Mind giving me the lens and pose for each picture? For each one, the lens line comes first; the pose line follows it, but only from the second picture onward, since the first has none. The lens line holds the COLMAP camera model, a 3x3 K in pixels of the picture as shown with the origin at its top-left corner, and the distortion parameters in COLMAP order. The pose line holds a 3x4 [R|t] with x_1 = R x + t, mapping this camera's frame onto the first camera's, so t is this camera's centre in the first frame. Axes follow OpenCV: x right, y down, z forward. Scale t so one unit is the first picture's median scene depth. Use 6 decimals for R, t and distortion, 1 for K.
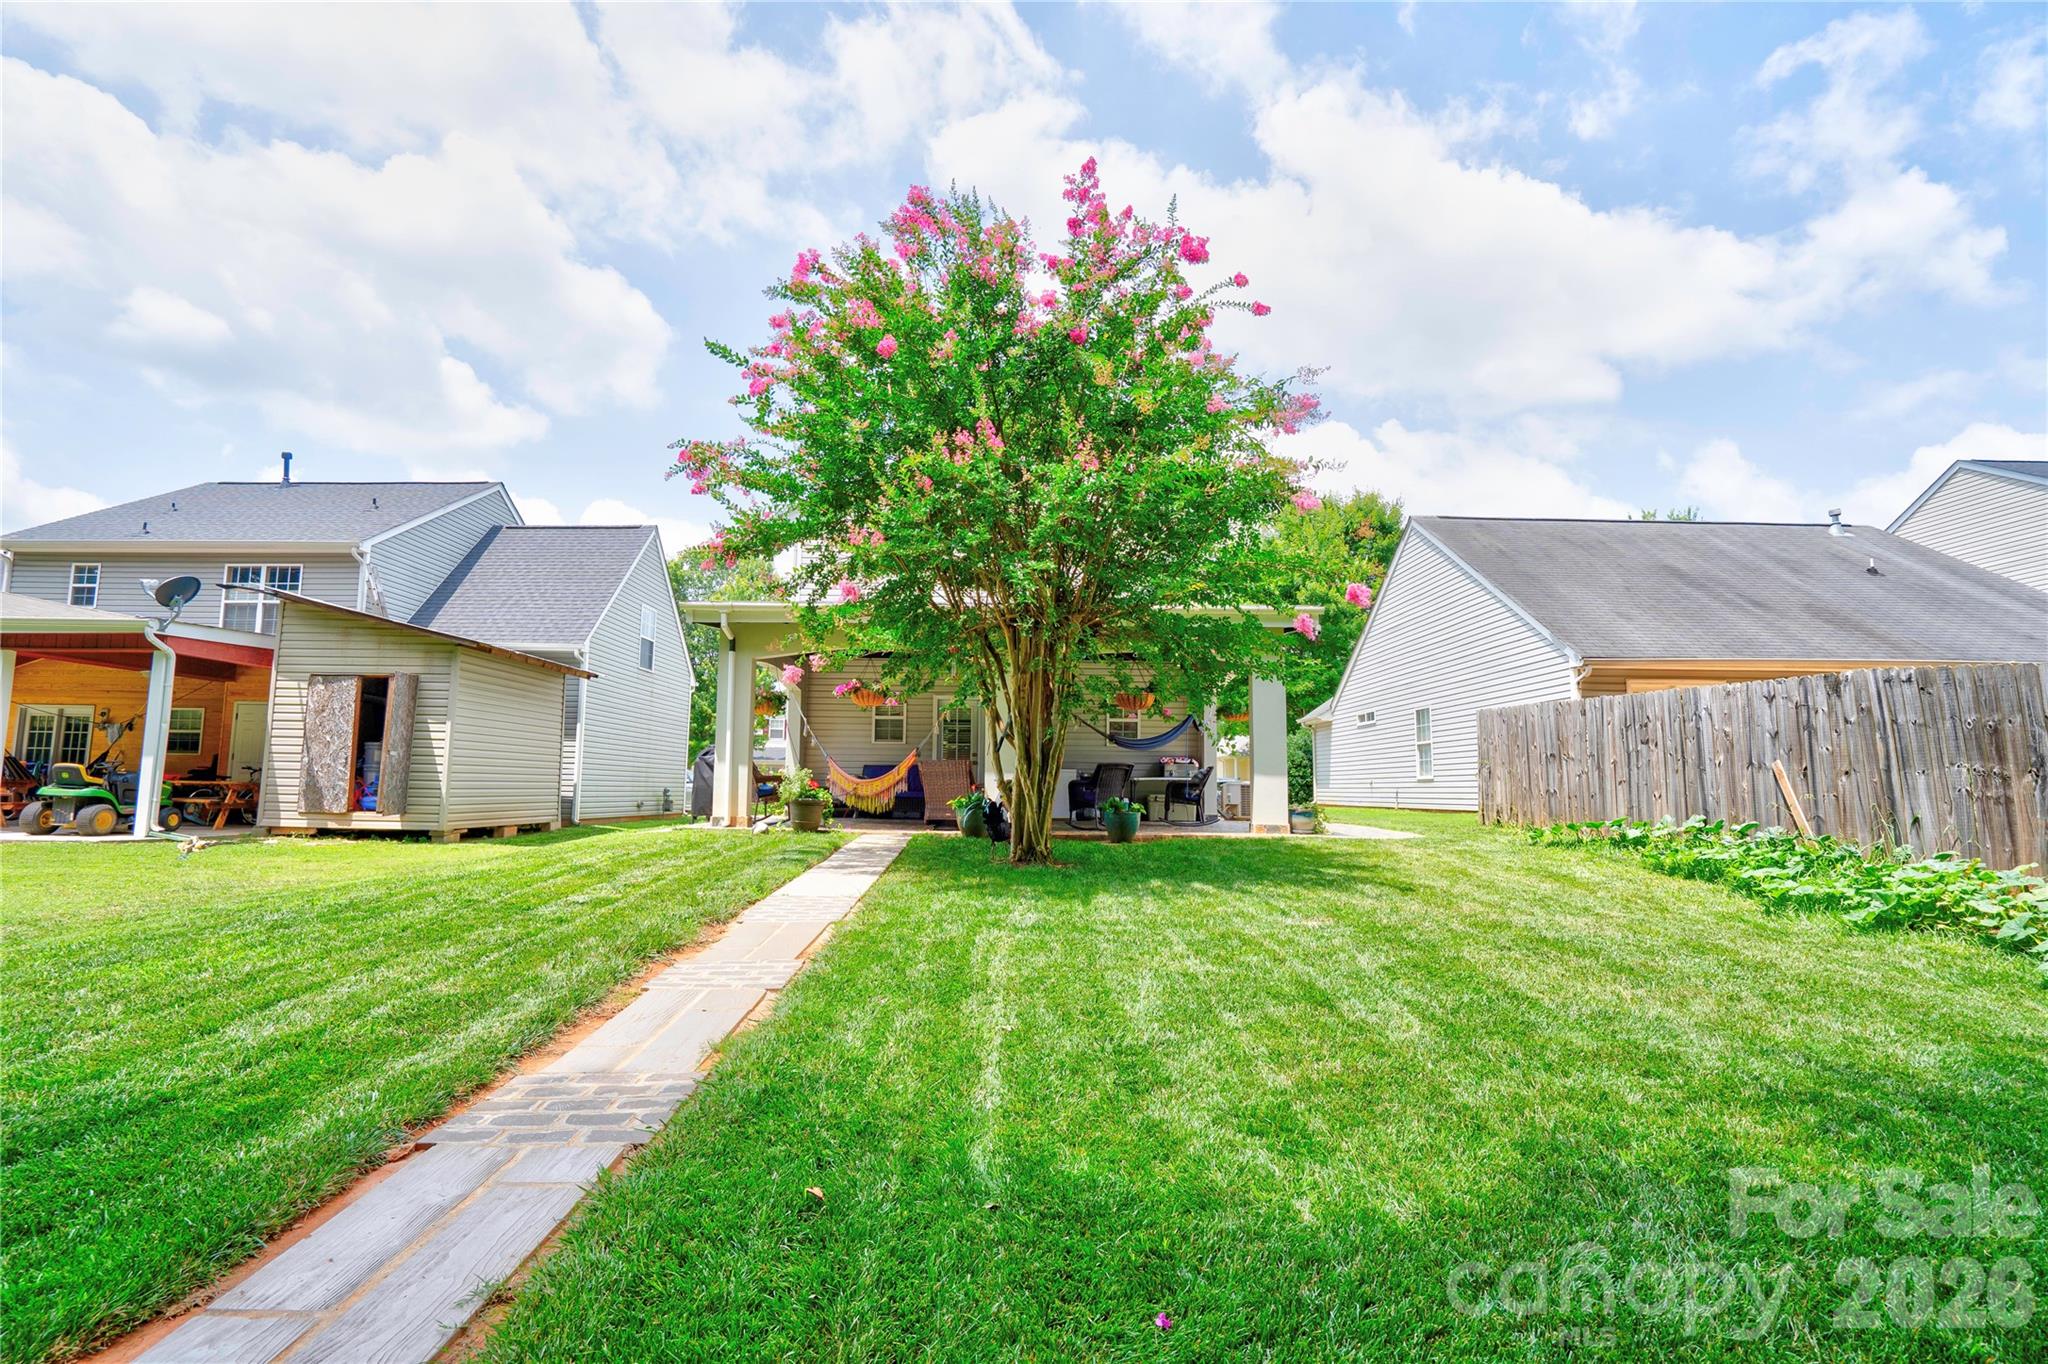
lens RADIAL K [[935.3, 0, 1018.3], [0, 935.3, 675.9], [0, 0, 1]] dist [-0.000161, 0.012127]
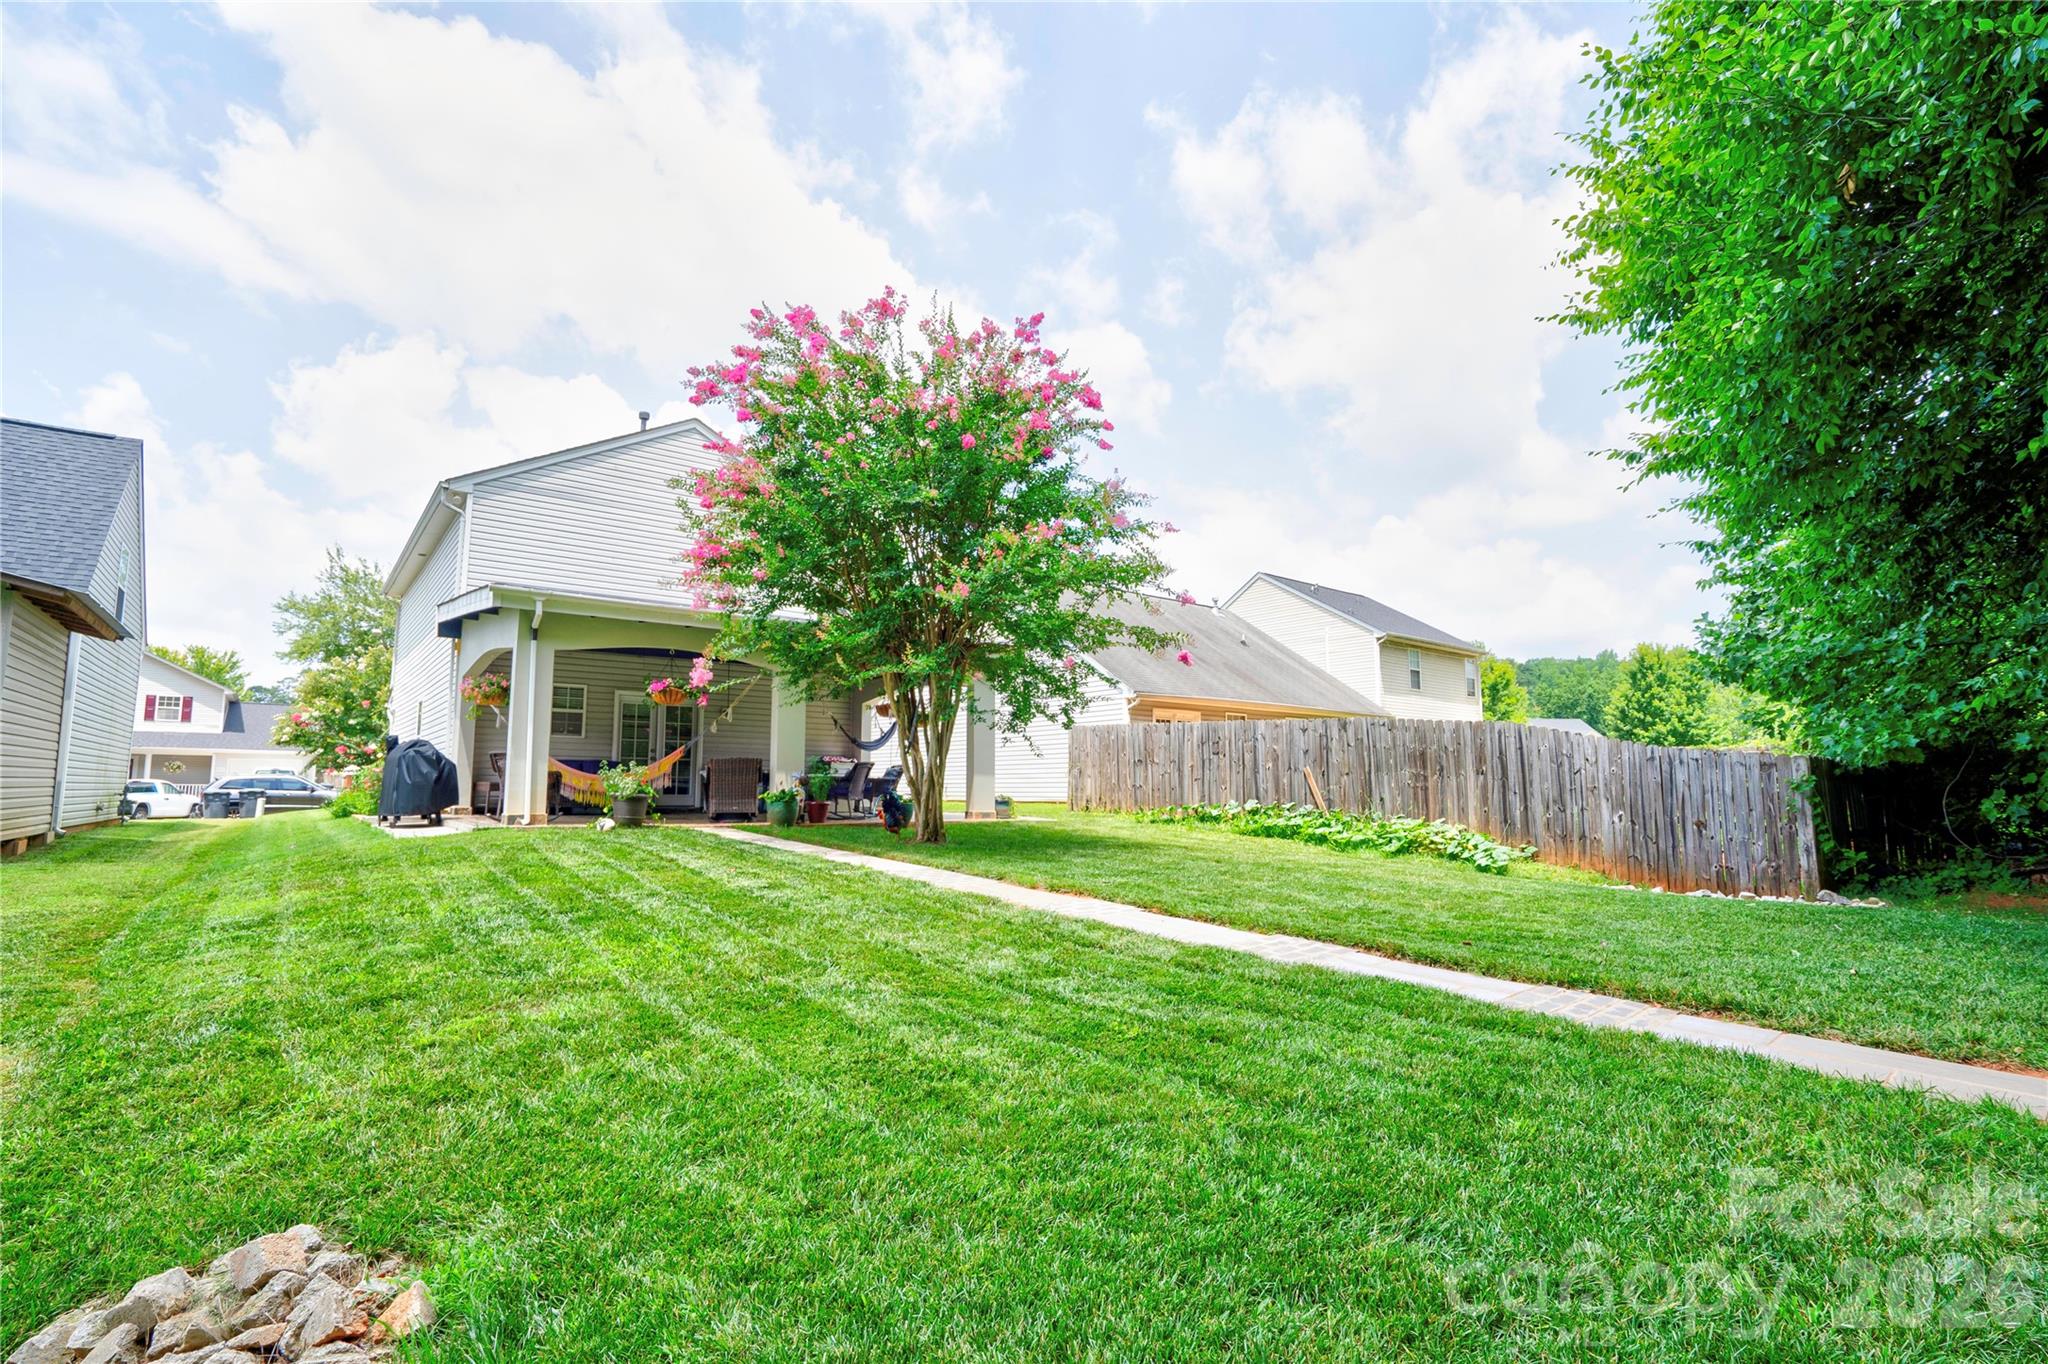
lens RADIAL K [[935.3, 0, 1018.3], [0, 935.3, 675.9], [0, 0, 1]] dist [-0.000161, 0.012127]
pose [[0.812055, 0.066046, 0.579831, -0.590180], [-0.067811, 0.997524, -0.018654, -0.007003], [-0.579628, -0.024171, 0.814523, -0.074024]]
